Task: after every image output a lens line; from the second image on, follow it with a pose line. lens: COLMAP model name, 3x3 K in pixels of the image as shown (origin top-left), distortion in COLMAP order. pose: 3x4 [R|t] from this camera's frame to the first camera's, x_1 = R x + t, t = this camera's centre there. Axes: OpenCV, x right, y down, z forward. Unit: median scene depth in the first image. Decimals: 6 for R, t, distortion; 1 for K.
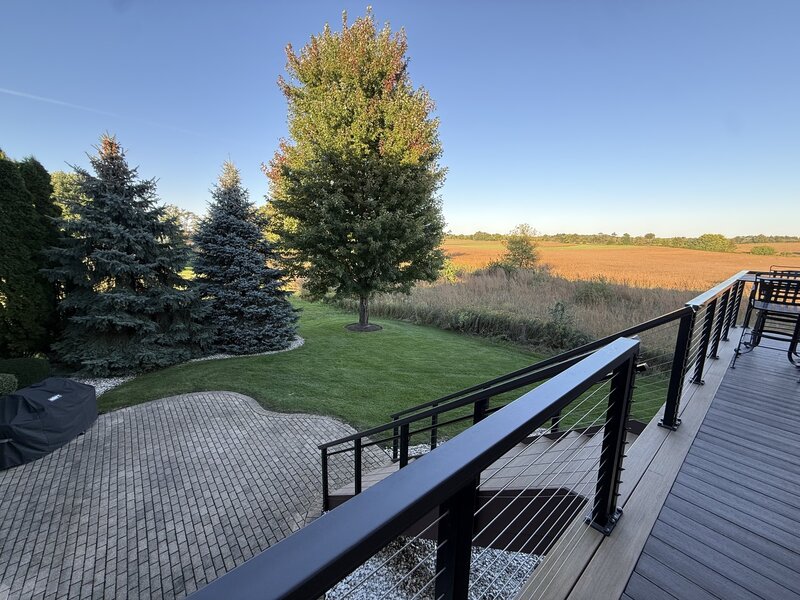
lens RADIAL K [[318.0, 0, 398.1], [0, 318.0, 300.6], [0, 0, 1]] dist [-0.000224, 0.000121]
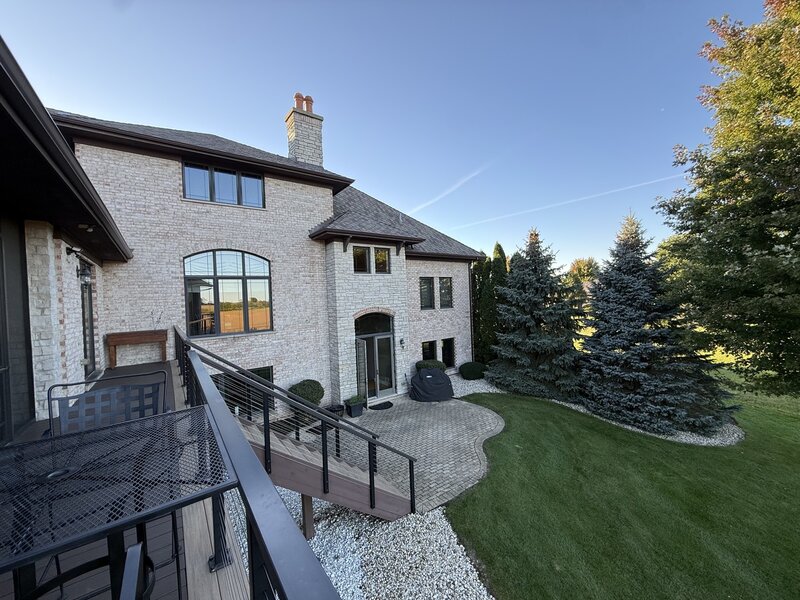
lens RADIAL K [[318.0, 0, 398.1], [0, 318.0, 300.6], [0, 0, 1]] dist [-0.000224, 0.000121]
pose [[-0.077041, -0.005836, -0.997011, 0.591127], [-0.149903, 0.988684, 0.005796, -0.098450], [0.985695, 0.149901, -0.077044, 0.509947]]
